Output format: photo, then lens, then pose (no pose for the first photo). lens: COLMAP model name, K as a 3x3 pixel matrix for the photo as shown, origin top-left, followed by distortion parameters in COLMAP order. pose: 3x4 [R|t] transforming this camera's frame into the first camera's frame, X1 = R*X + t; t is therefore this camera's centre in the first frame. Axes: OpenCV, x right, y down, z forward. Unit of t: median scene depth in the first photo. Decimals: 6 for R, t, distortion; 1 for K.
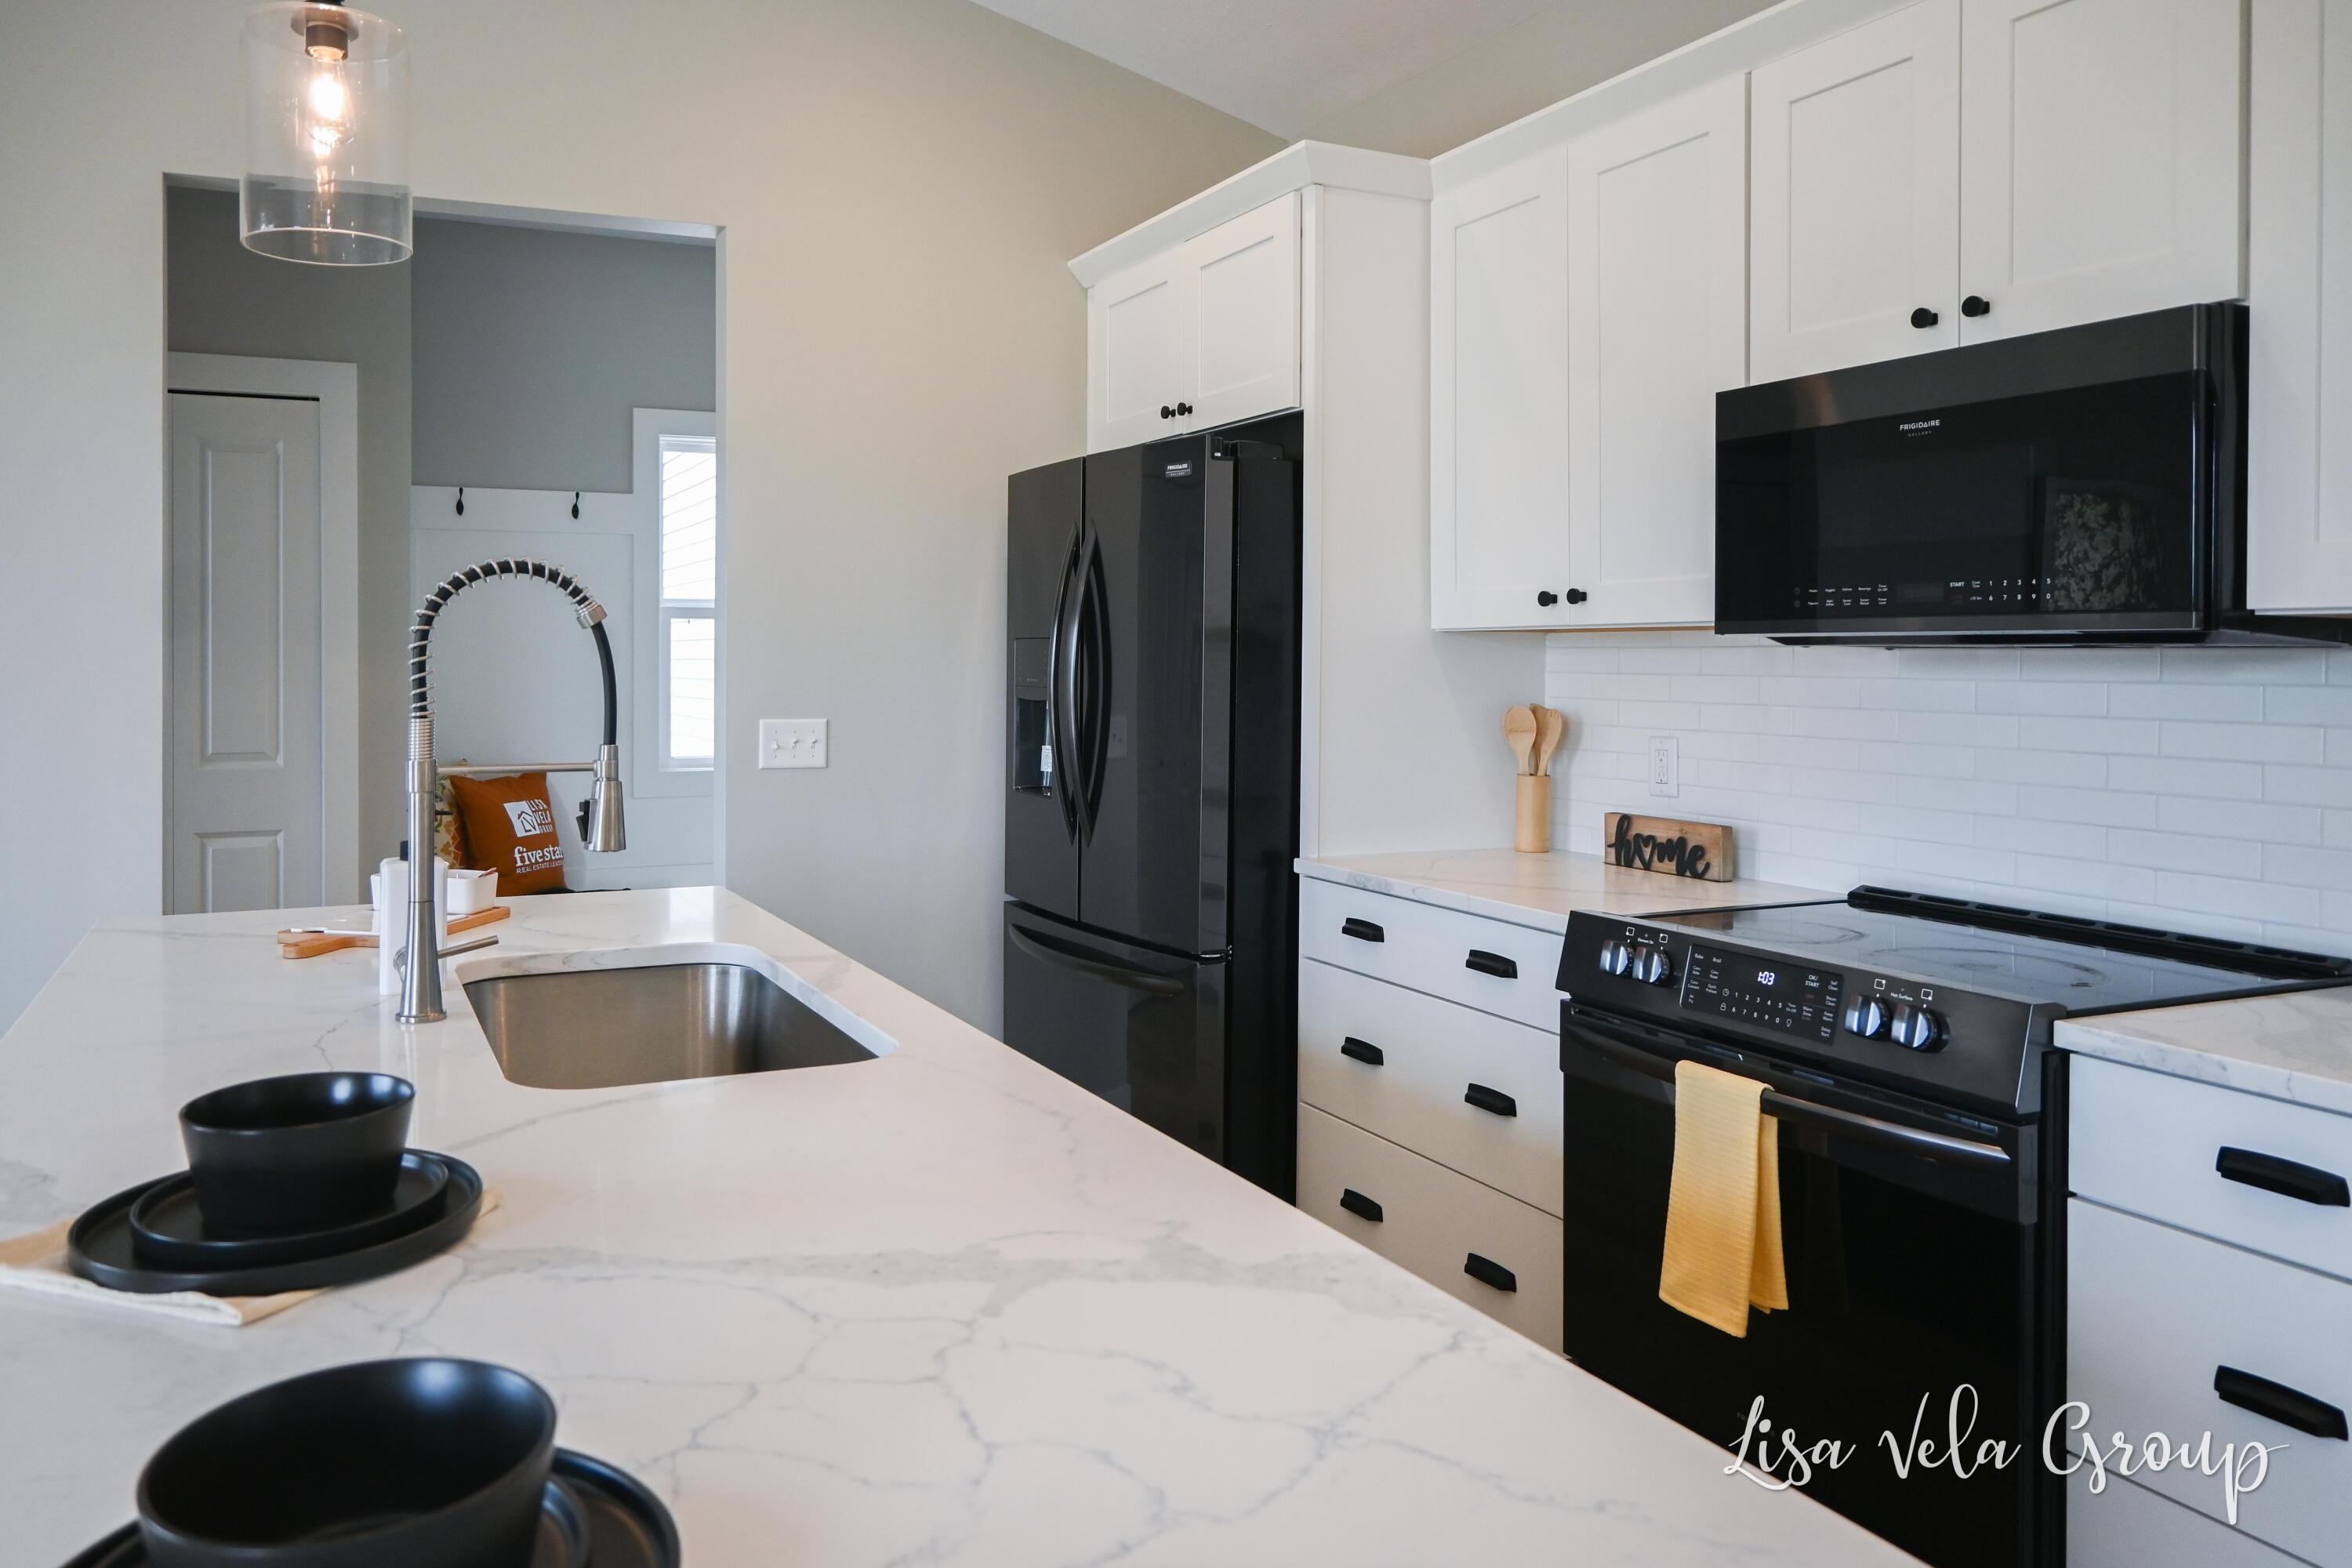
lens RADIAL K [[1674.0, 0, 1014.5], [0, 1674.0, 660.1], [0, 0, 1]] dist [-0.002638, -0.001740]
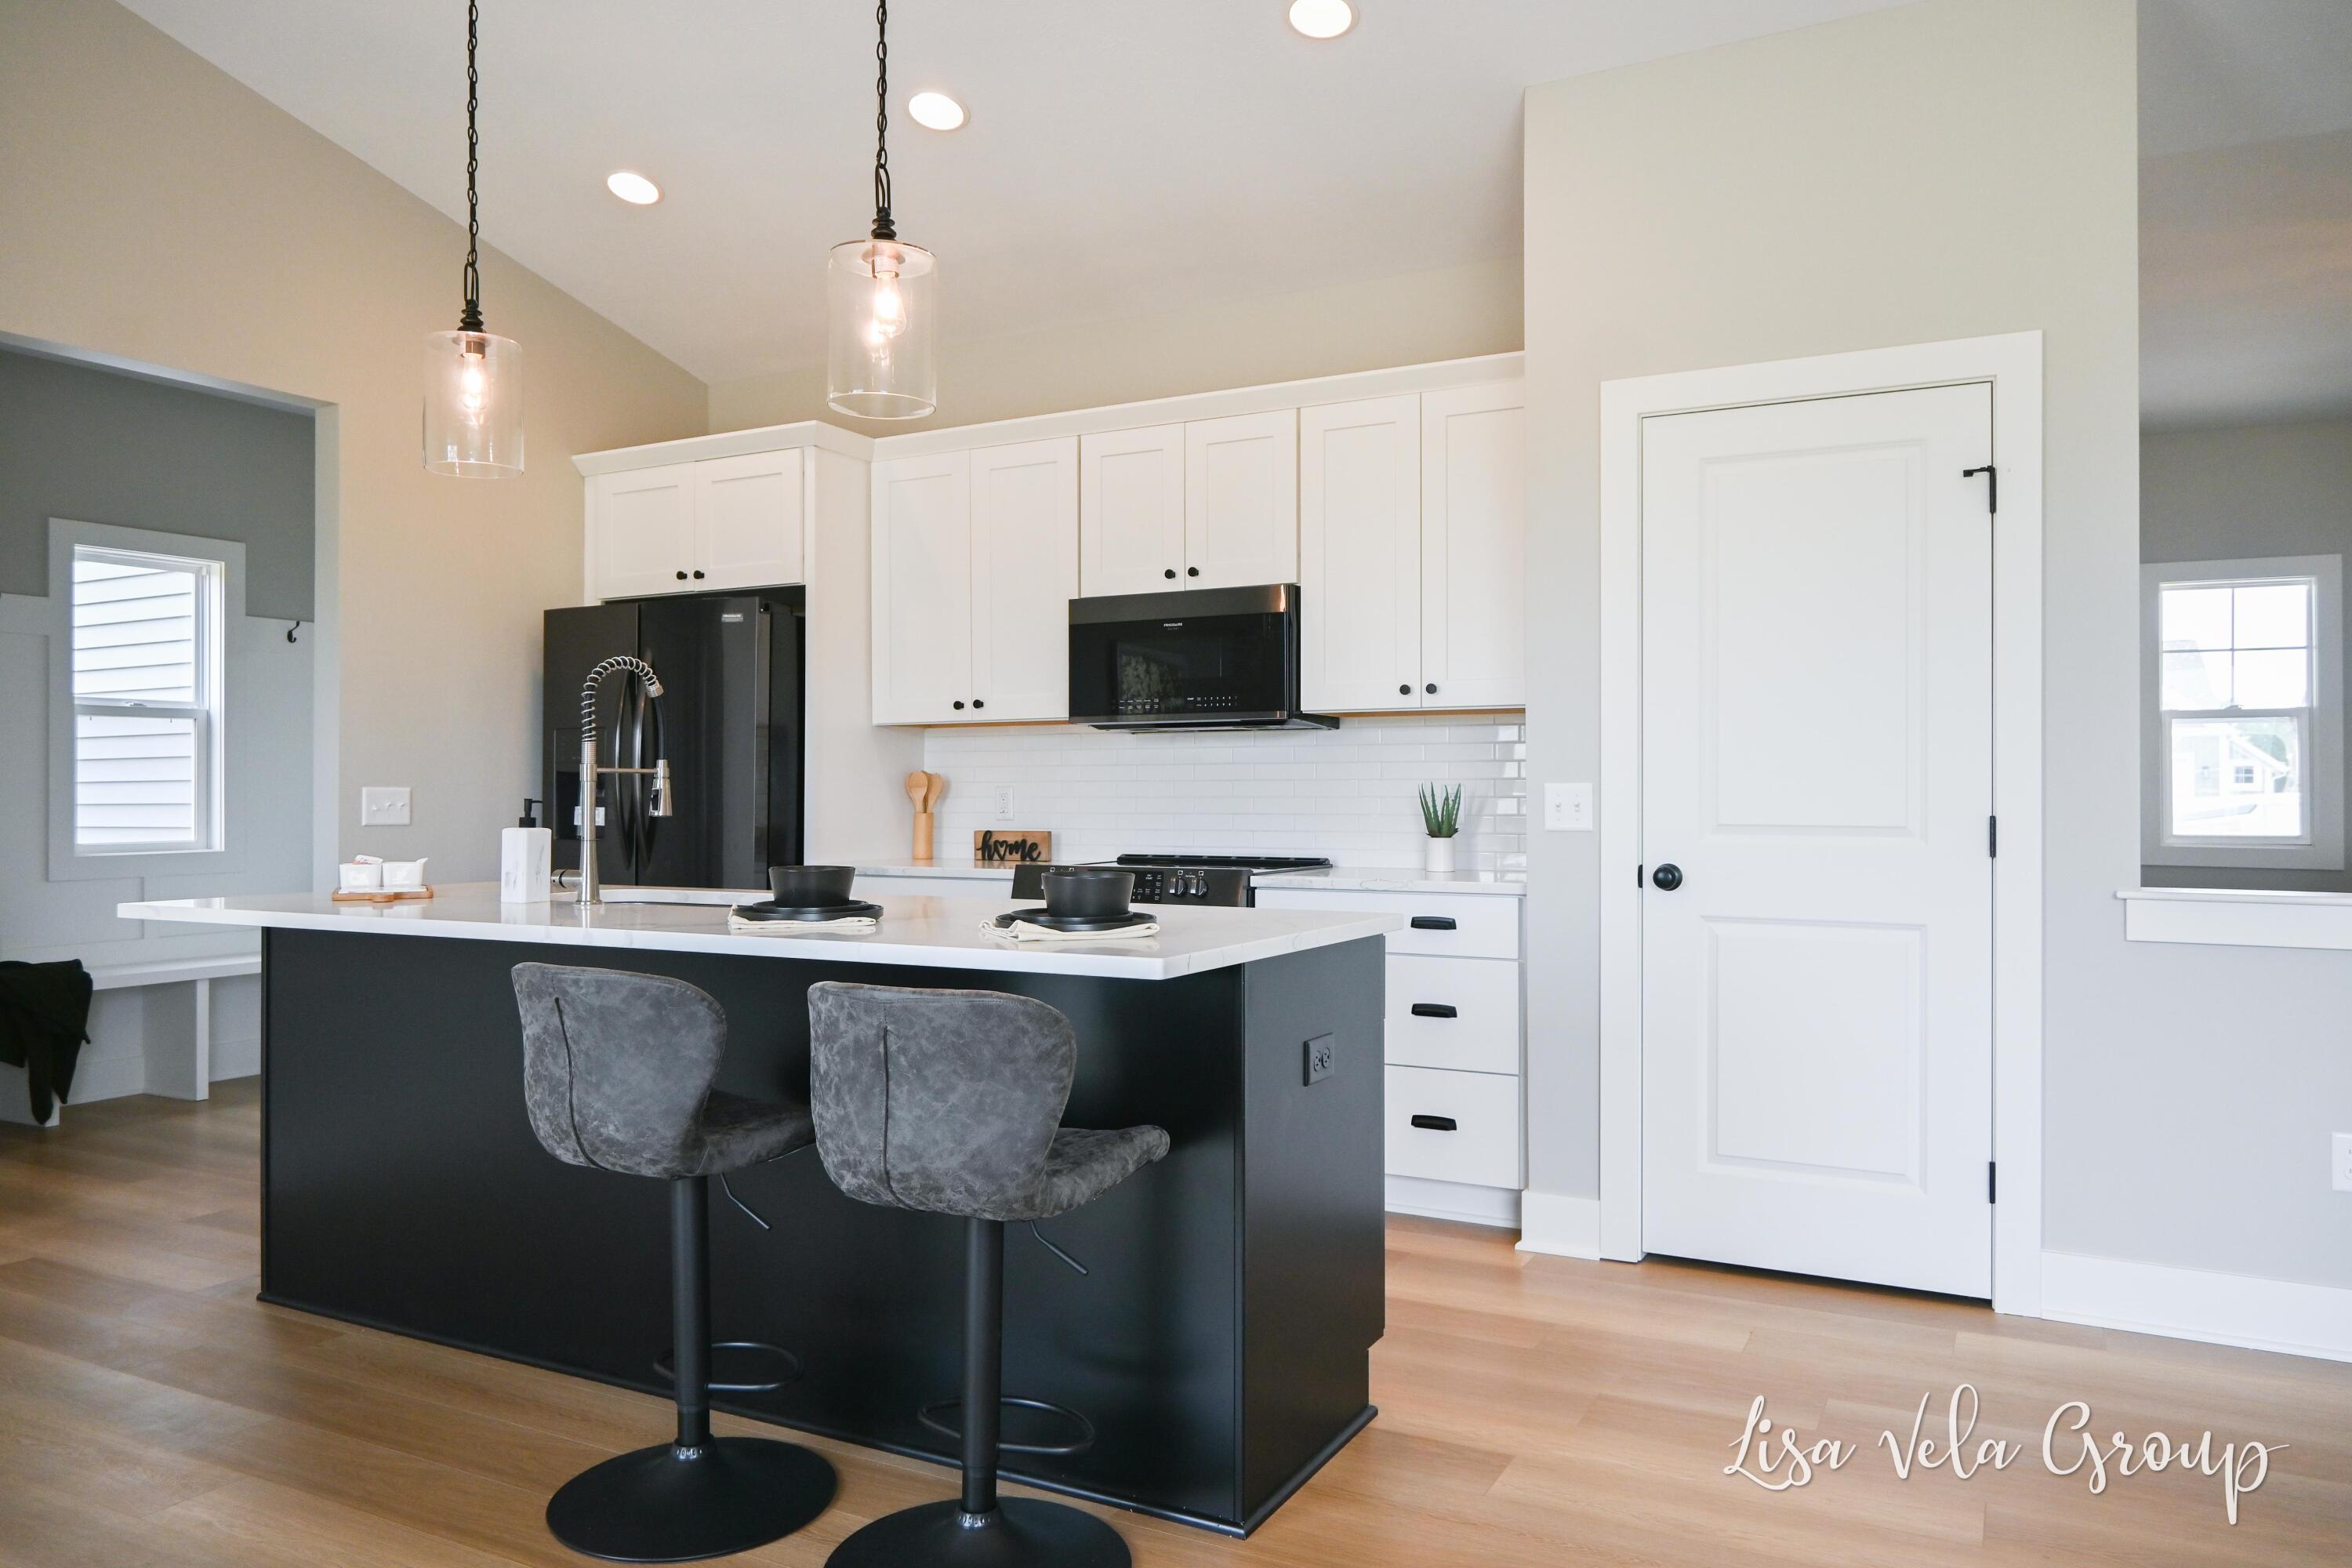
lens RADIAL K [[1651.9, 0, 1176.0], [0, 1651.9, 784.0], [0, 0, 1]] dist [0.004388, -0.001202]
pose [[0.778588, -0.002948, 0.627529, -0.588389], [0.008123, 0.999953, -0.005381, 0.056479], [-0.627483, 0.009287, 0.778575, -0.488900]]
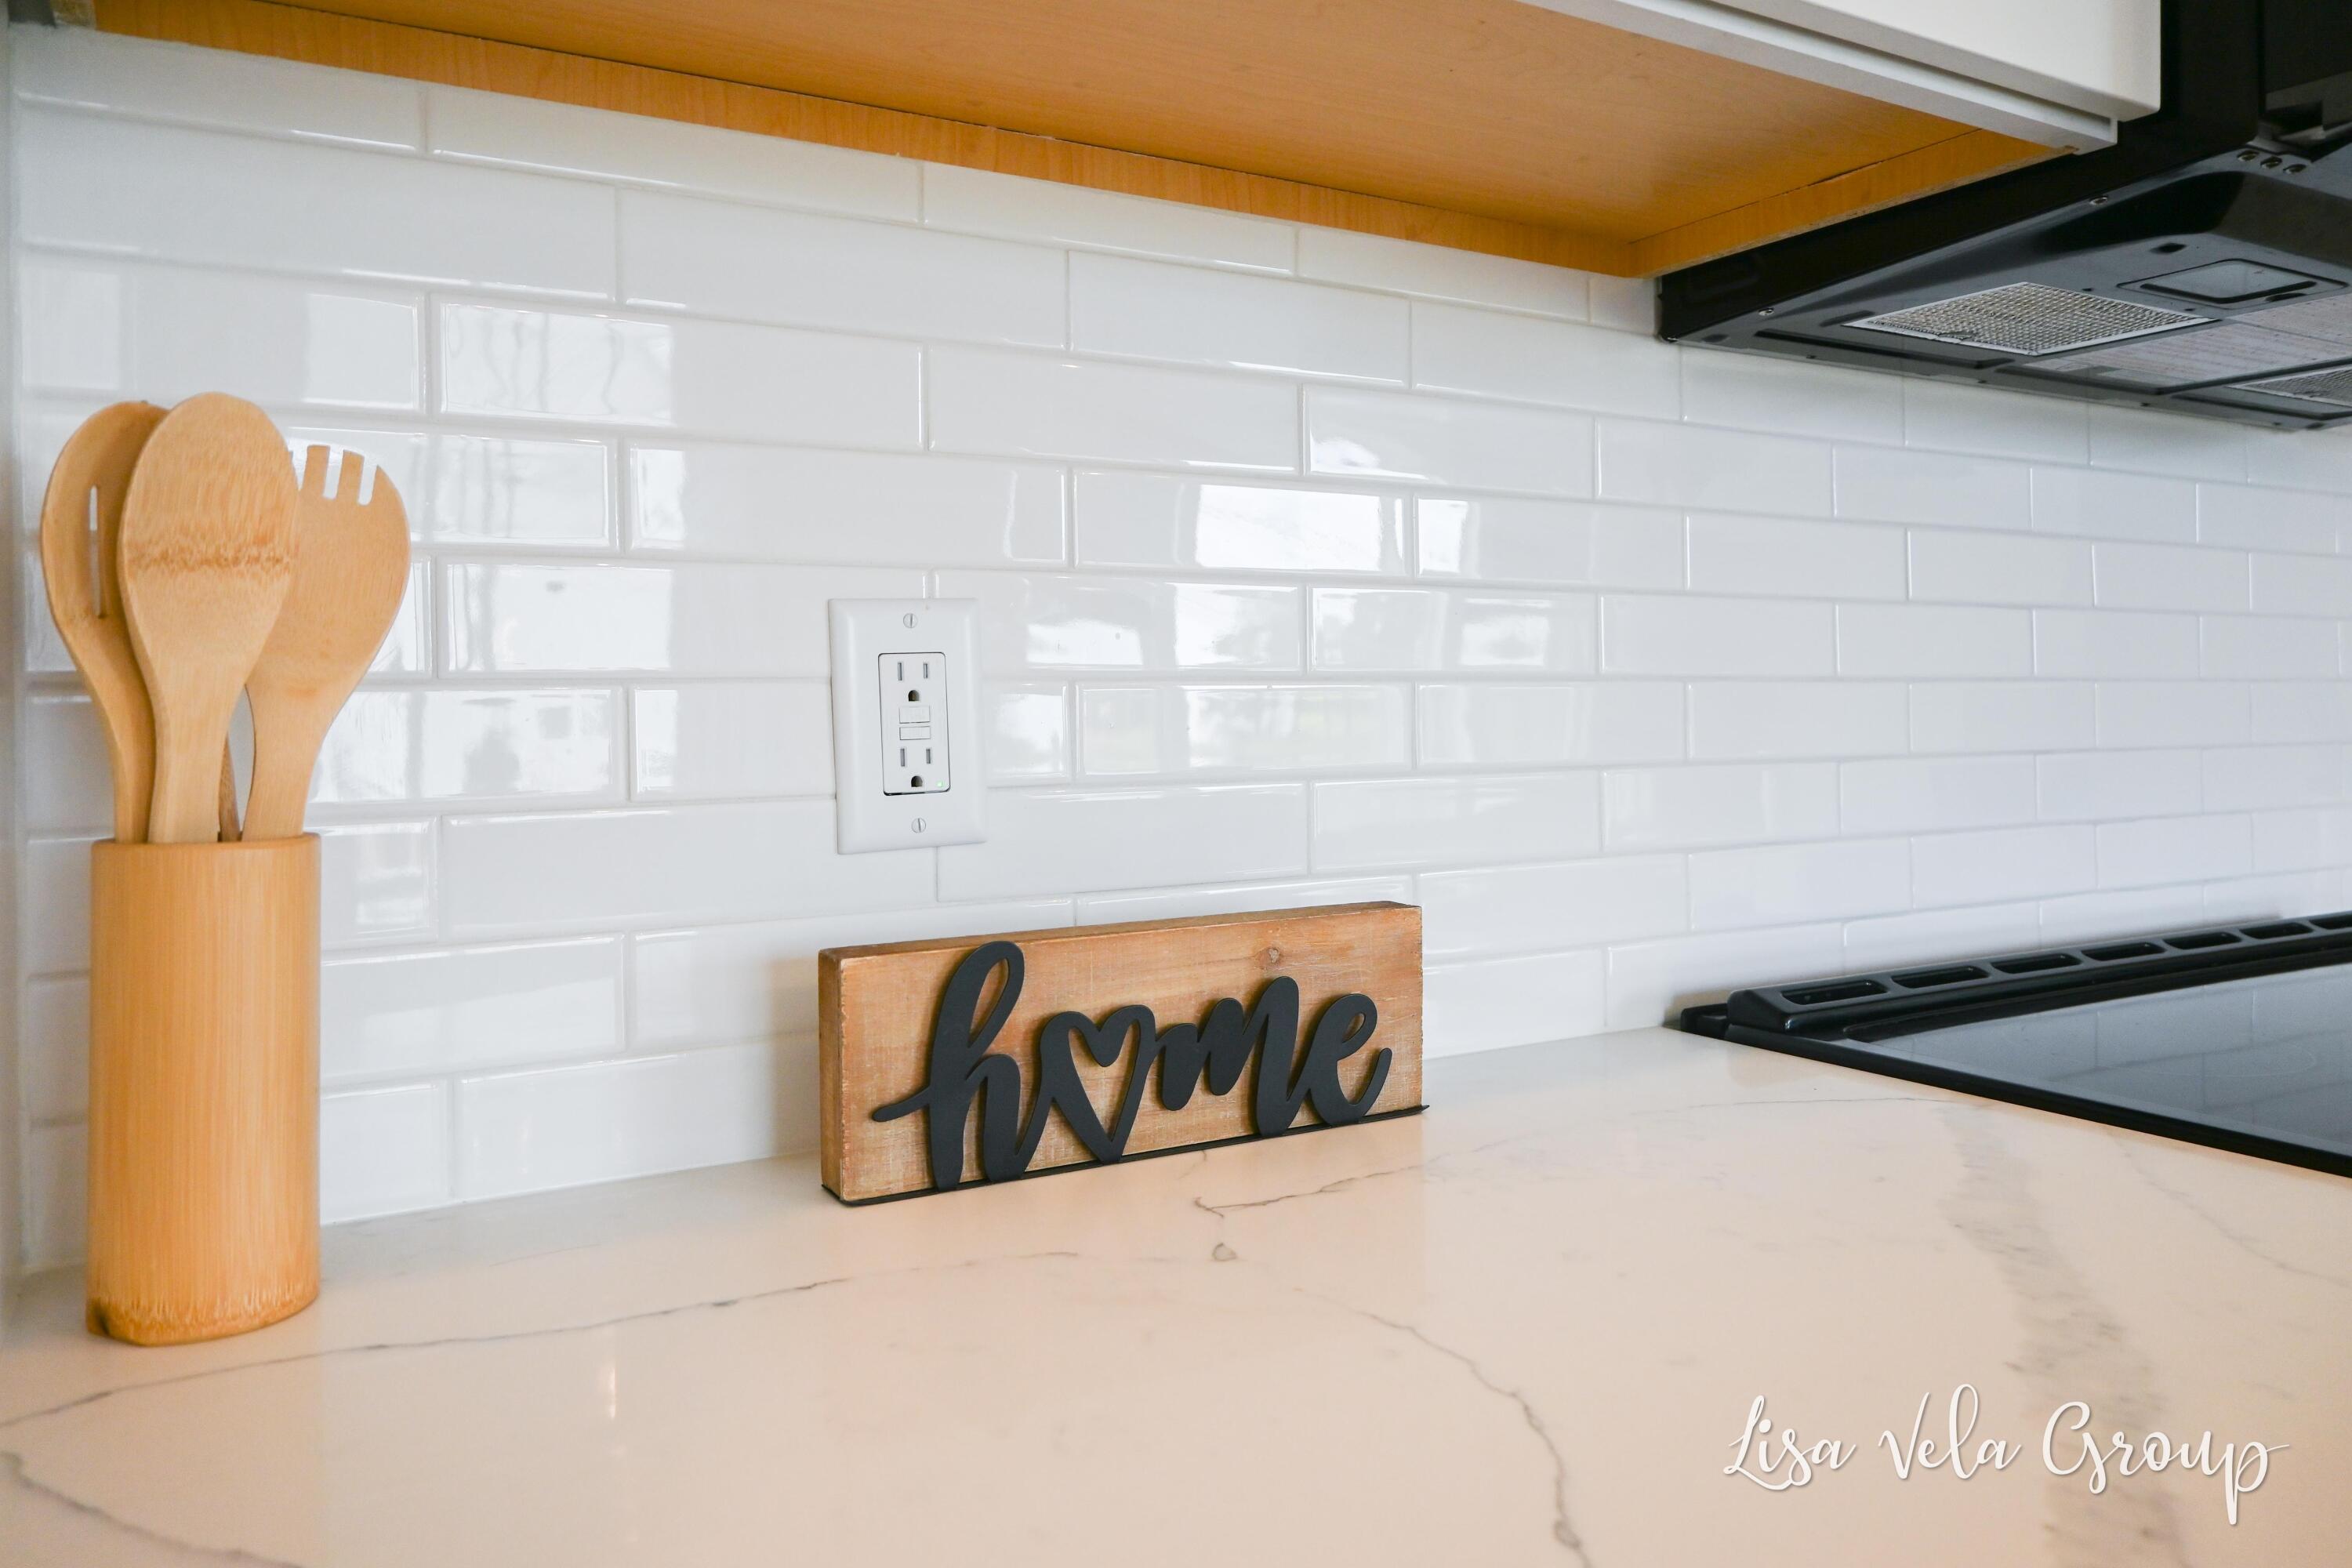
lens RADIAL K [[1651.9, 0, 1176.0], [0, 1651.9, 784.0], [0, 0, 1]] dist [0.004388, -0.001202]
pose [[-0.124191, -0.051167, 0.990938, 0.162411], [0.011620, 0.998526, 0.053015, 0.064081], [-0.992190, 0.018099, -0.123414, 1.037602]]
